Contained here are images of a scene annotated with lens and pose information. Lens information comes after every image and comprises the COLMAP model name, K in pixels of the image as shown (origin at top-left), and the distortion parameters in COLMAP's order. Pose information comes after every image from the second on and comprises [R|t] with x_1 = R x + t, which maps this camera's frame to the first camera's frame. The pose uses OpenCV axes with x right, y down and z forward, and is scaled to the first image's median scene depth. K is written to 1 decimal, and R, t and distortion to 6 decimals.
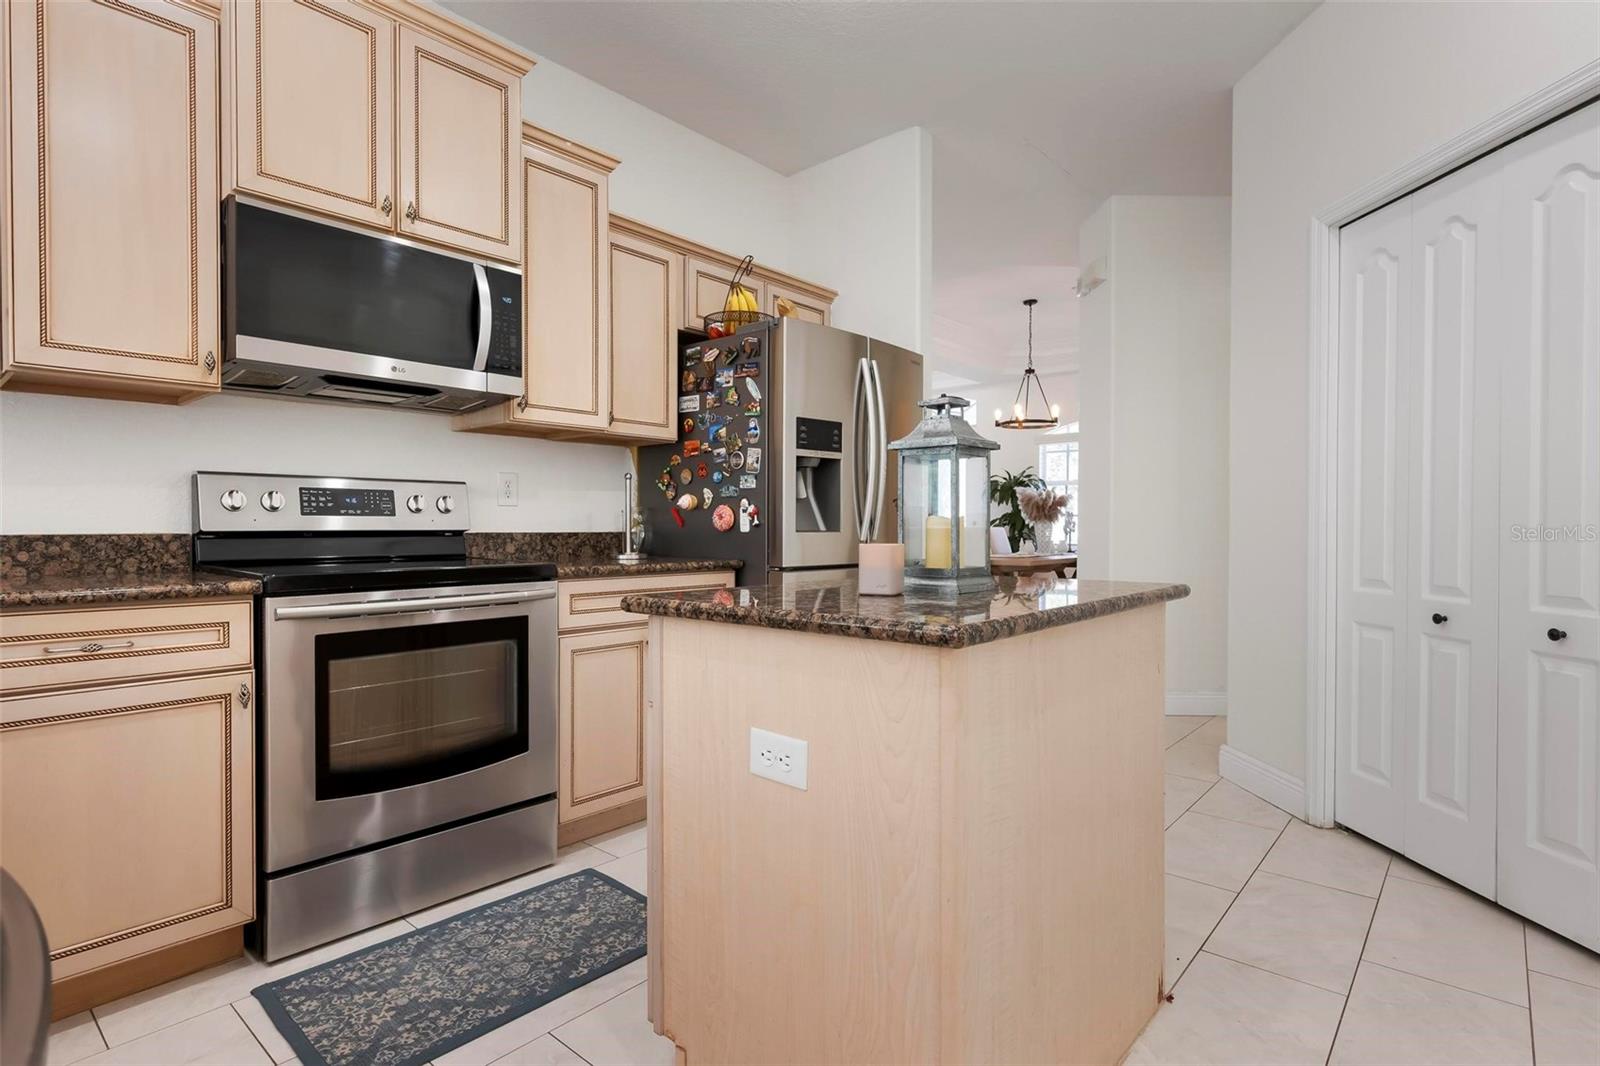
lens RADIAL K [[794.0, 0, 803.2], [0, 794.0, 535.5], [0, 0, 1]] dist [0.000598, 0.000296]
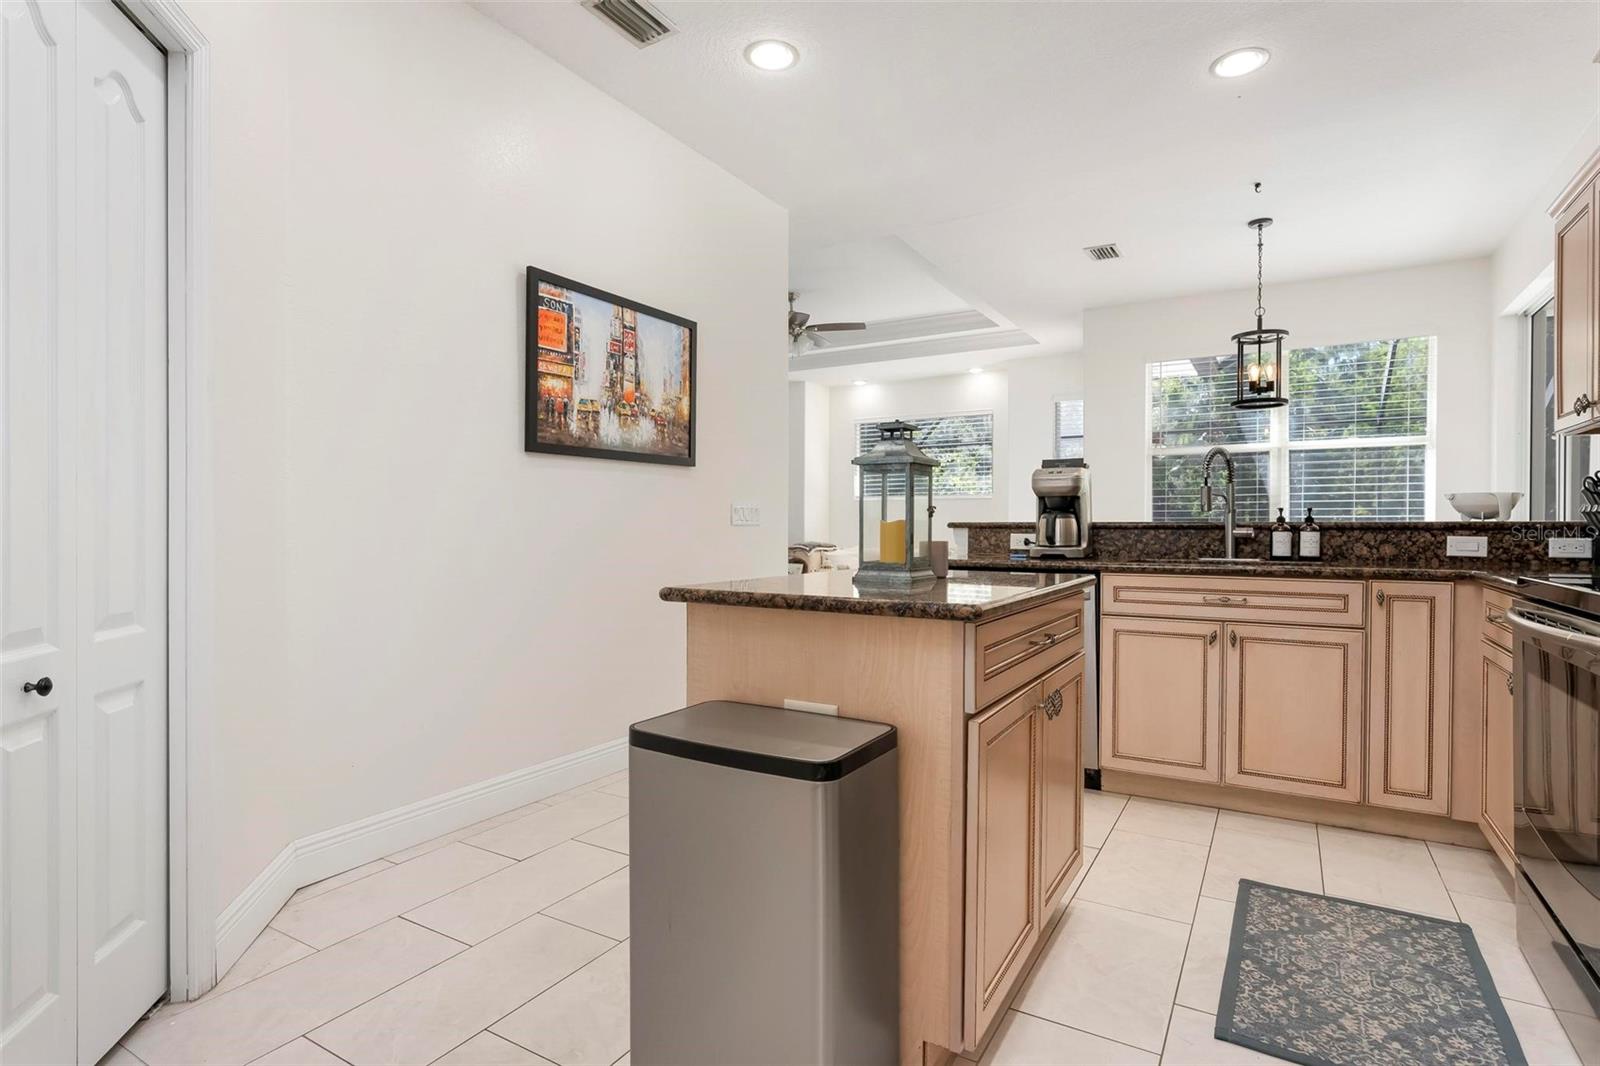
lens RADIAL K [[794.0, 0, 803.2], [0, 794.0, 535.5], [0, 0, 1]] dist [0.000598, 0.000296]
pose [[-0.985850, -0.002689, -0.167607, 0.301297], [-0.005060, 0.999893, 0.013722, -0.011038], [0.167553, 0.014376, -0.985758, 1.253064]]
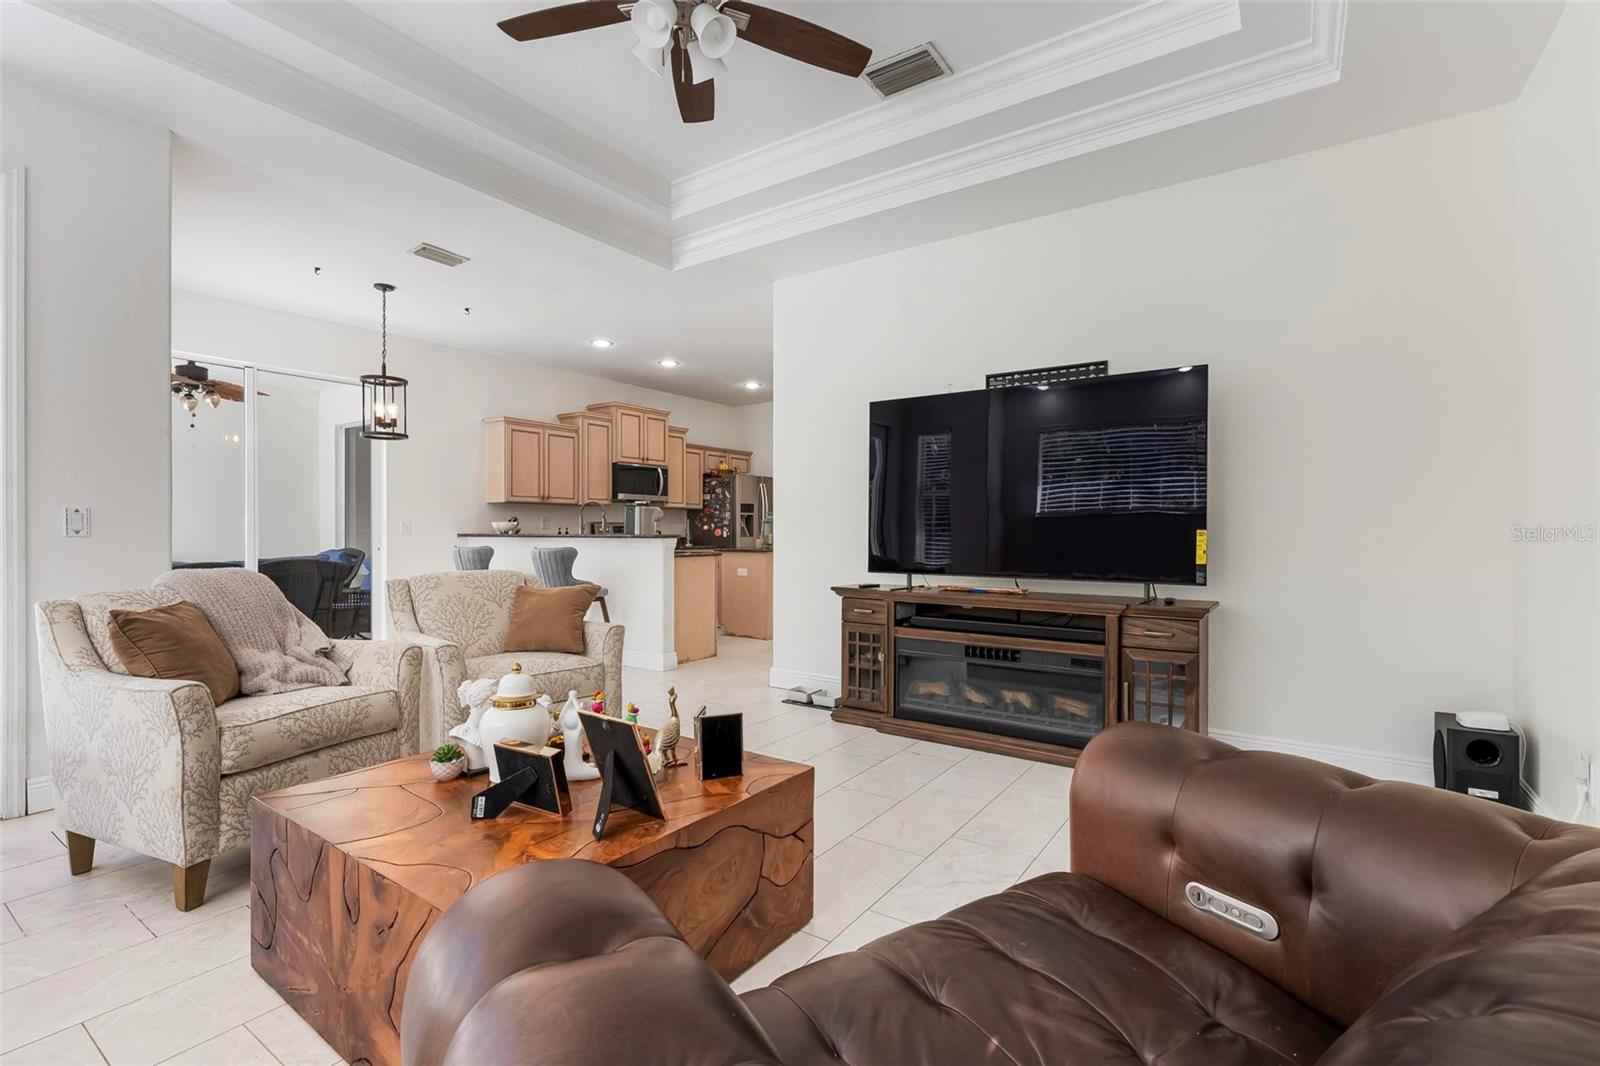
lens RADIAL K [[723.9, 0, 801.5], [0, 723.9, 534.9], [0, 0, 1]] dist [0.001734, -0.000024]
pose [[0.993899, -0.000525, 0.110296, -0.091364], [0.000465, 1.000000, 0.000569, -0.015623], [-0.110297, -0.000514, 0.993899, -2.109135]]
